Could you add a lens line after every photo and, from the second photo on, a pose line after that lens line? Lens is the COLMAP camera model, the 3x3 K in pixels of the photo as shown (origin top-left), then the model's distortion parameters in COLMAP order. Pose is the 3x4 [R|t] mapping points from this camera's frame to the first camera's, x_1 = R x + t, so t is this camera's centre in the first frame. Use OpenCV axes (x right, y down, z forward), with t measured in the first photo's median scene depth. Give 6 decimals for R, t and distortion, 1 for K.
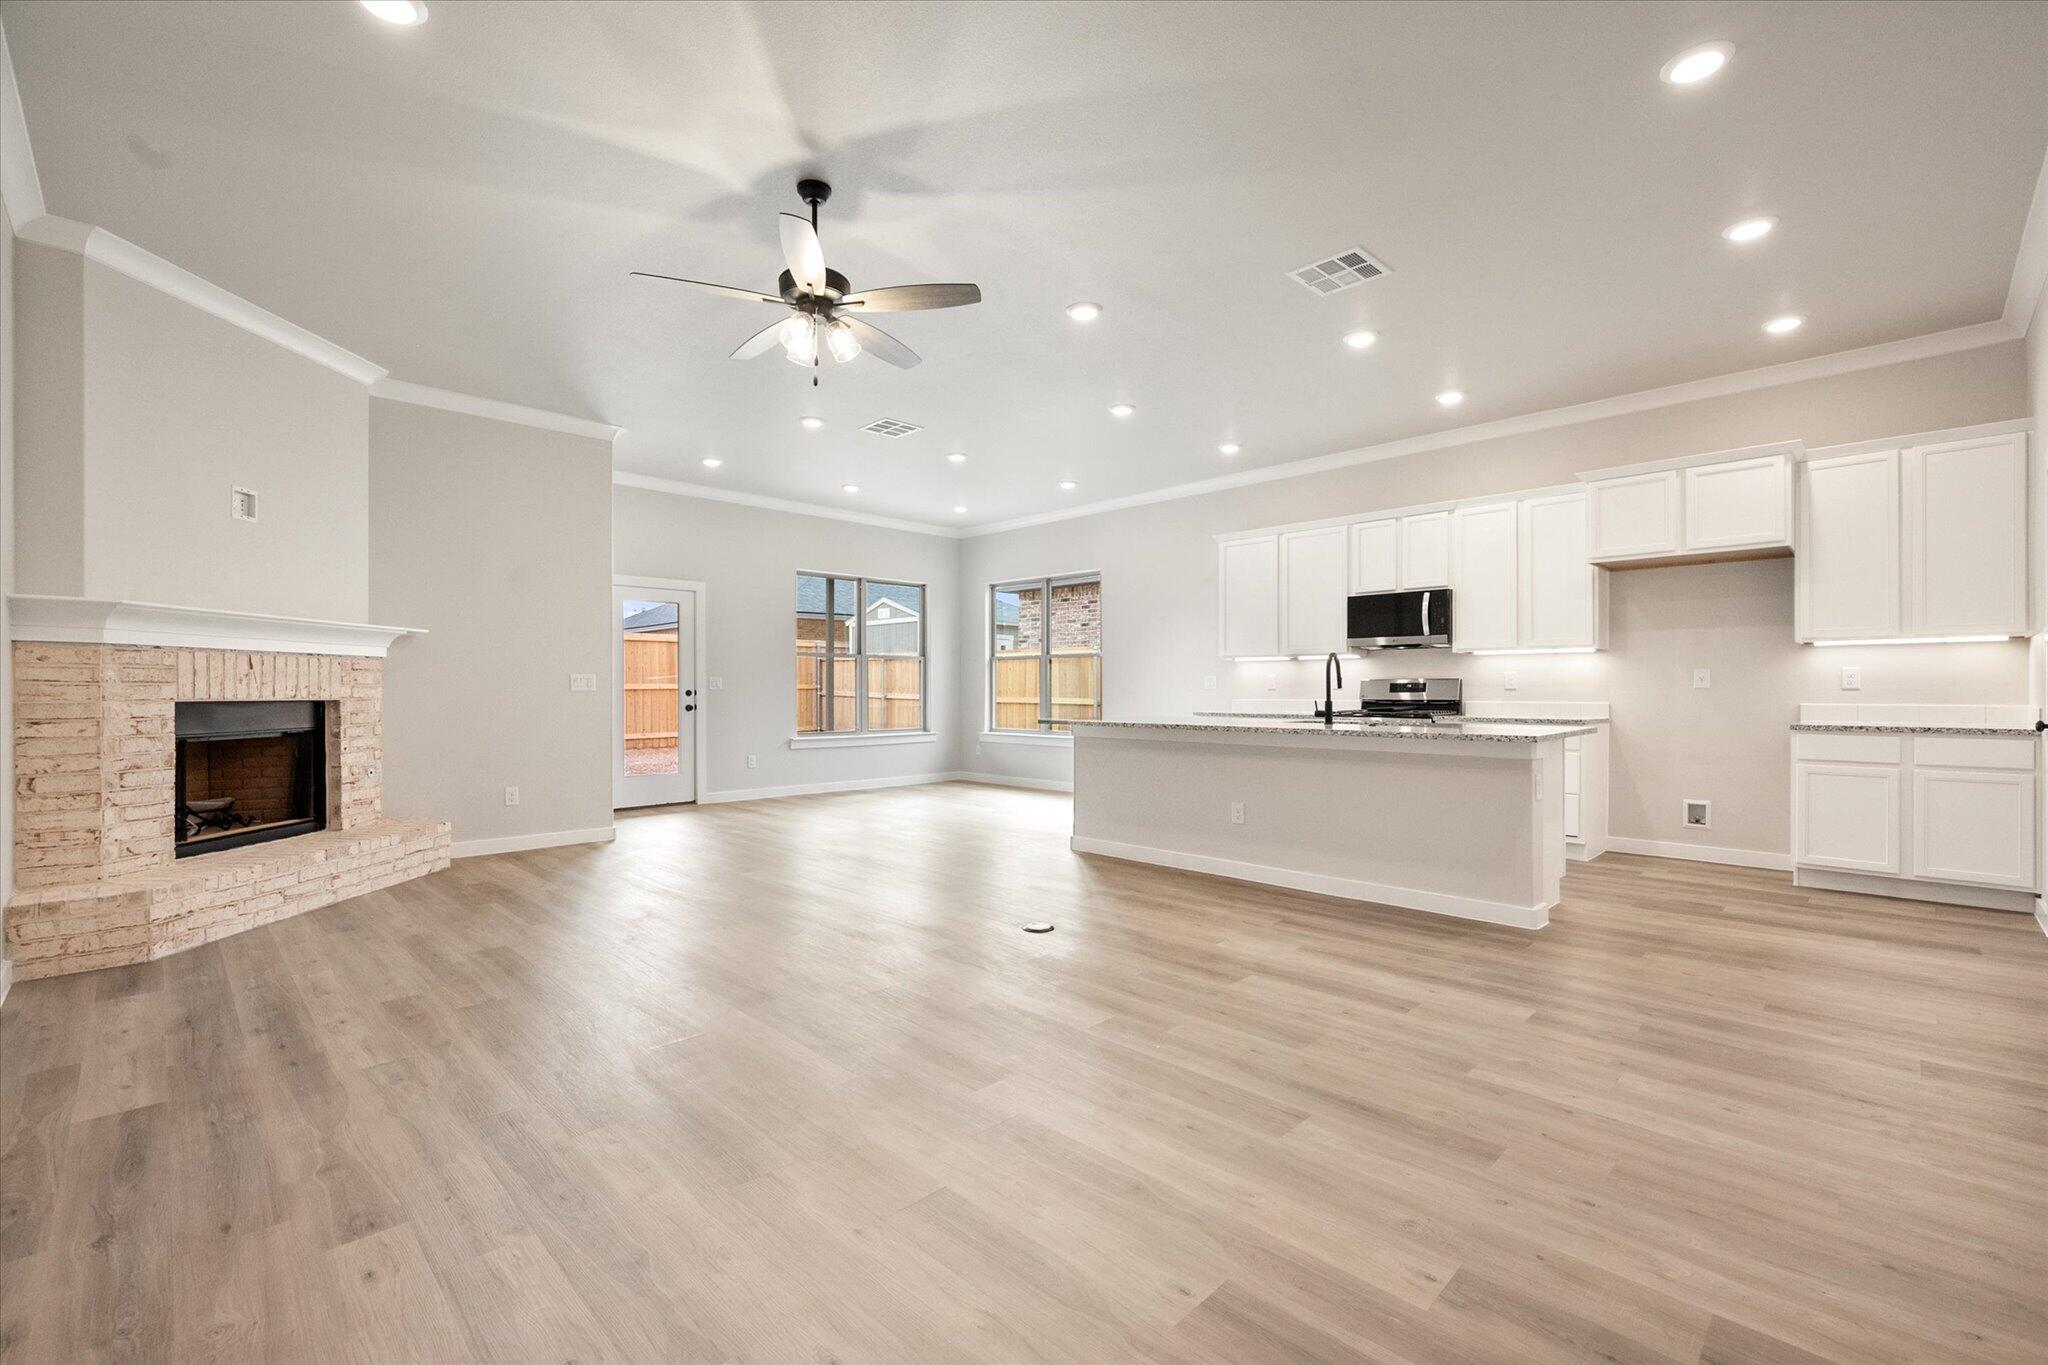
lens RADIAL K [[860.0, 0, 1024.1], [0, 860.0, 687.5], [0, 0, 1]] dist [-0.002244, -0.000301]
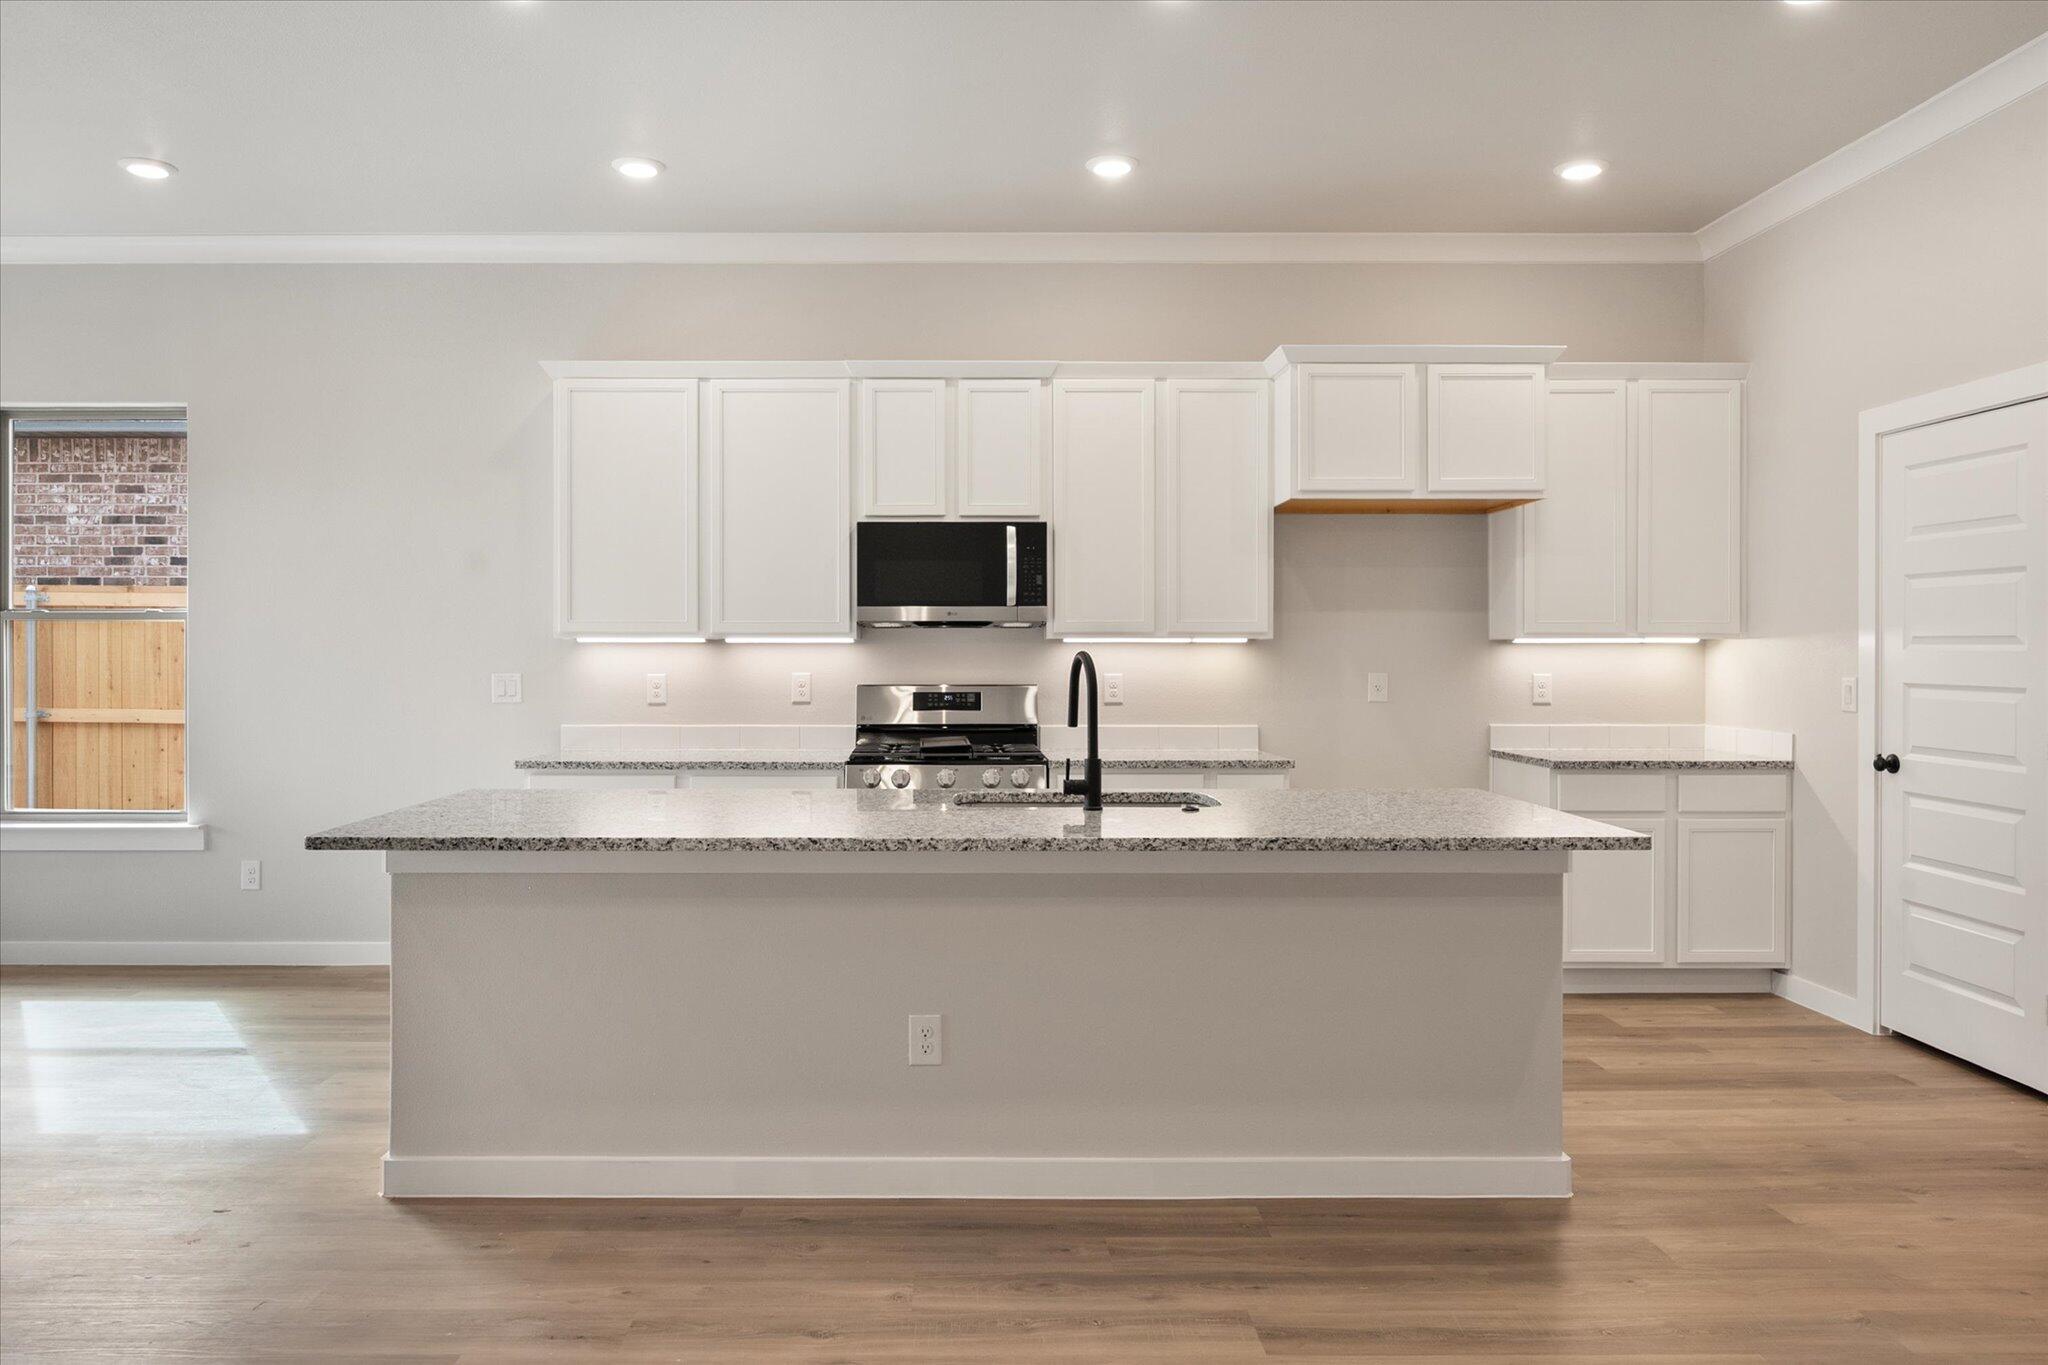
lens RADIAL K [[1404.5, 0, 965.0], [0, 1404.5, 650.2], [0, 0, 1]] dist [-0.003676, -0.003544]
pose [[0.708848, 0.003747, 0.705352, -0.229535], [-0.002410, 0.999993, -0.002890, -0.041739], [-0.705357, 0.000349, 0.708852, 0.550314]]
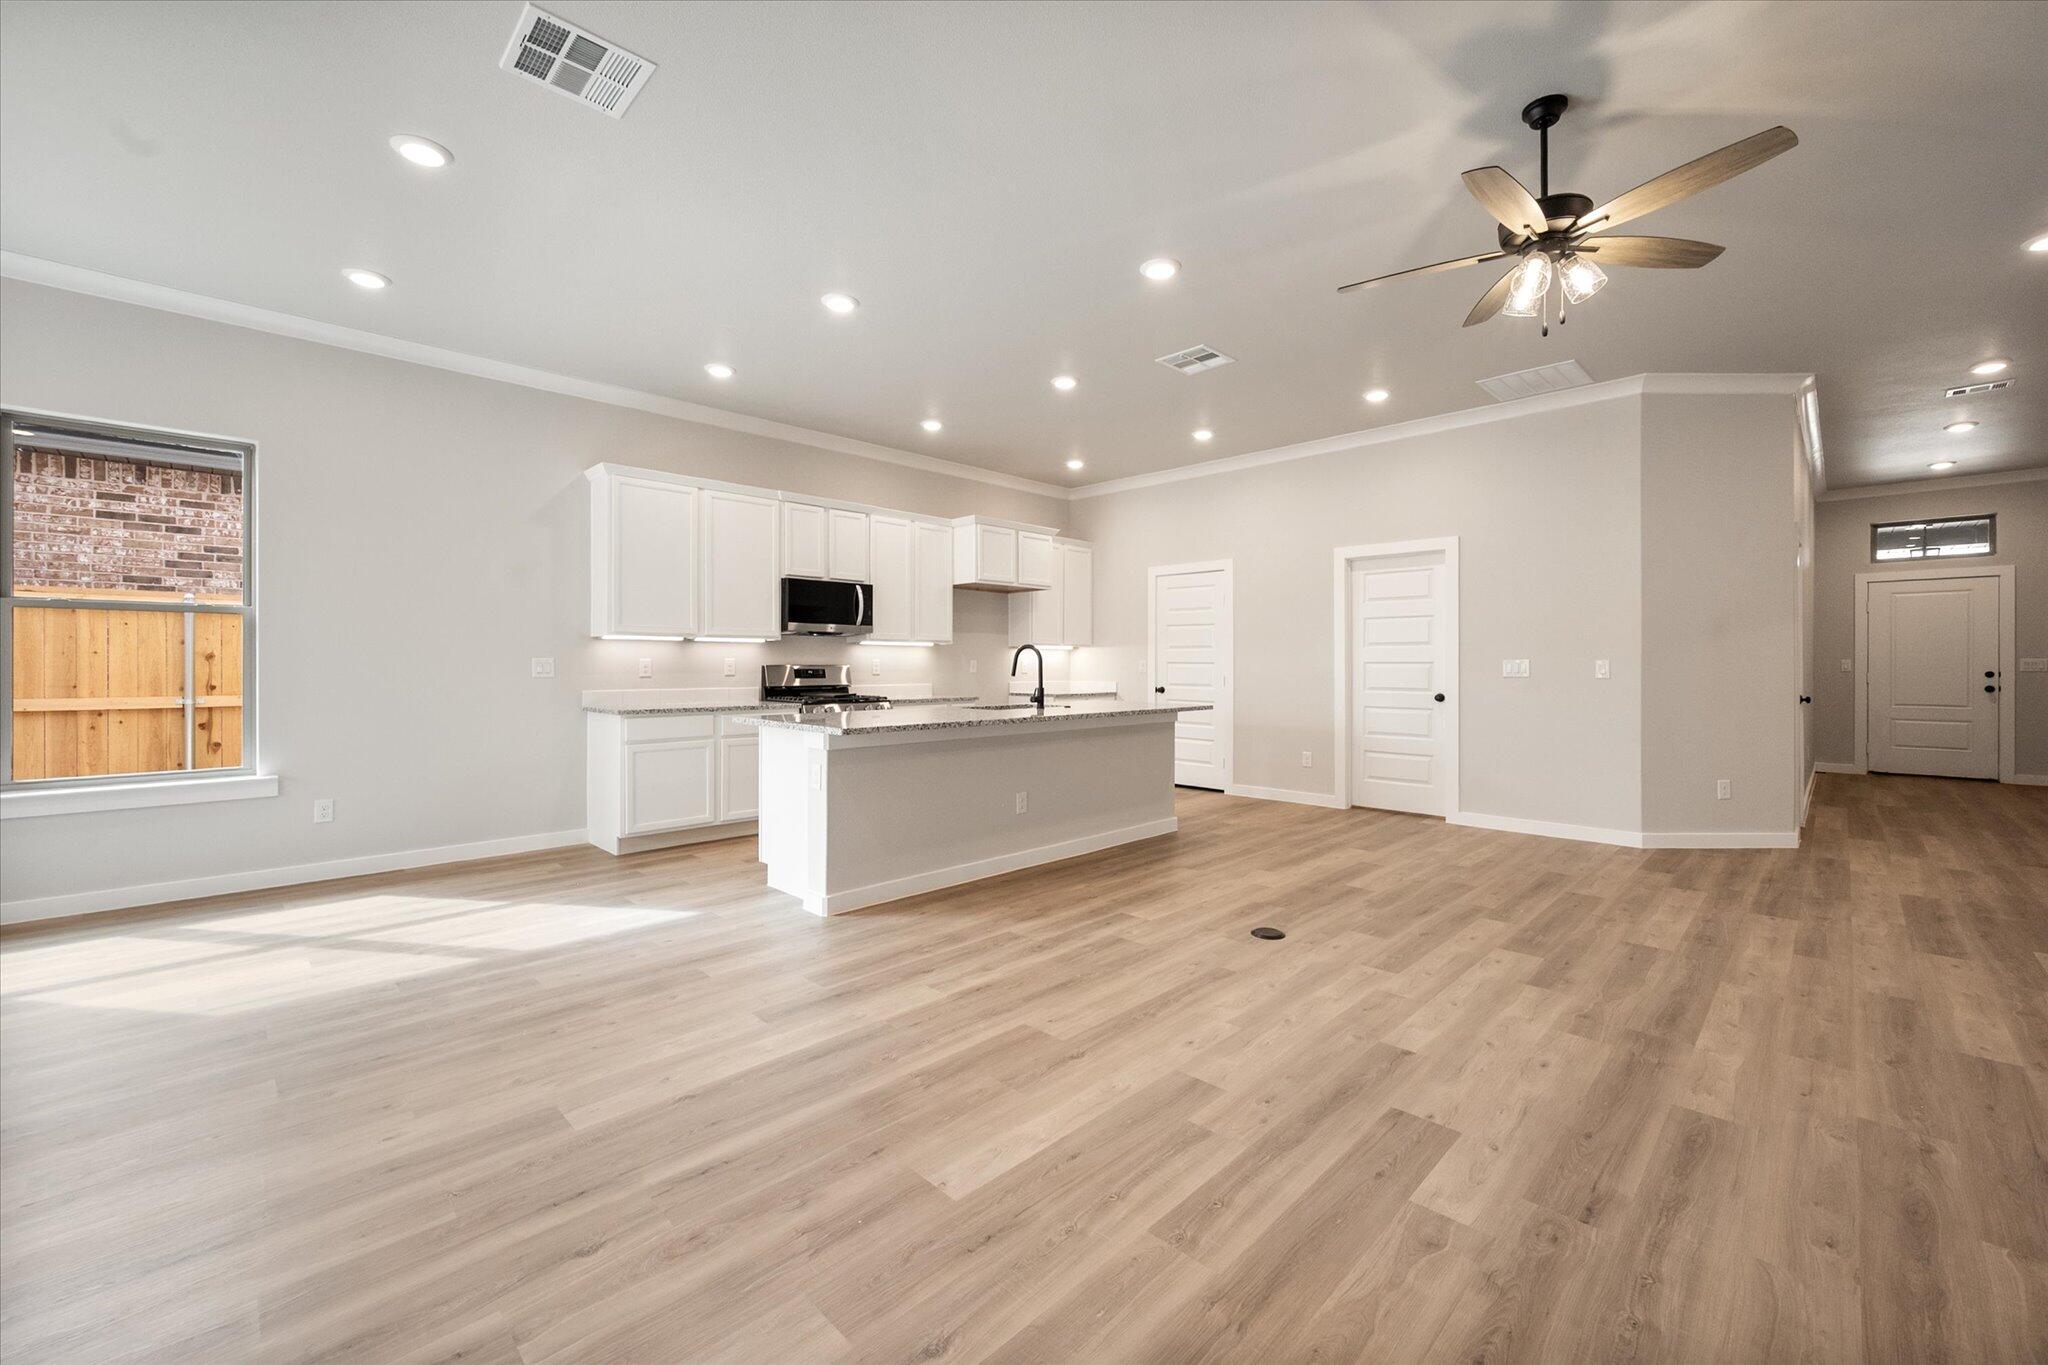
lens RADIAL K [[820.6, 0, 1013.5], [0, 820.6, 668.3], [0, 0, 1]] dist [-0.001306, -0.000172]
pose [[0.010136, -0.002287, 0.999946, -0.765264], [-0.002406, 0.999994, 0.002312, -0.012783], [-0.999946, -0.002429, 0.010130, 1.088474]]
